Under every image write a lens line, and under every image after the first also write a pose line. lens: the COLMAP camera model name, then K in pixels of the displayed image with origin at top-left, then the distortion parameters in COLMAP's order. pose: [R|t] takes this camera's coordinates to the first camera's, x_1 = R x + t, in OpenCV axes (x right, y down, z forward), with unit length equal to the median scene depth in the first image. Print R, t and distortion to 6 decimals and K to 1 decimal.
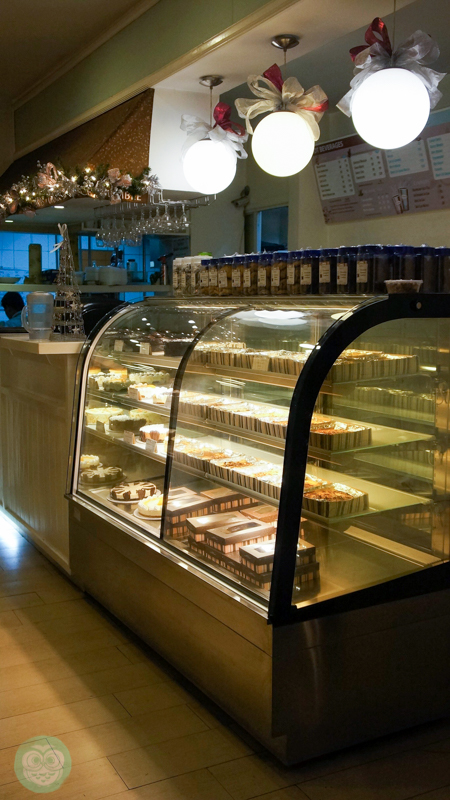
lens RADIAL K [[873.6, 0, 224.7], [0, 873.6, 399.6], [0, 0, 1]] dist [0.003078, 0.000000]
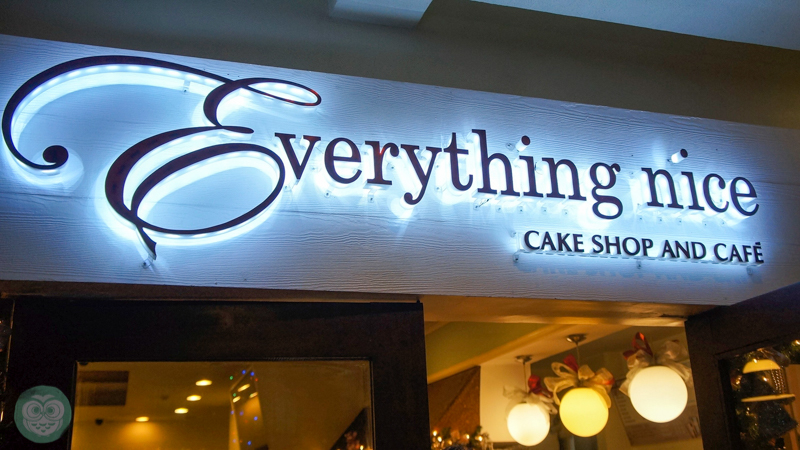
lens RADIAL K [[873.6, 0, 404.8], [0, 873.6, 227.4], [0, 0, 1]] dist [0.003078, 0.000000]
pose [[0.987212, -0.095406, -0.127709, -0.005172], [0.035154, 0.911699, -0.409351, -0.009999], [0.155486, 0.399627, 0.903395, -0.312964]]
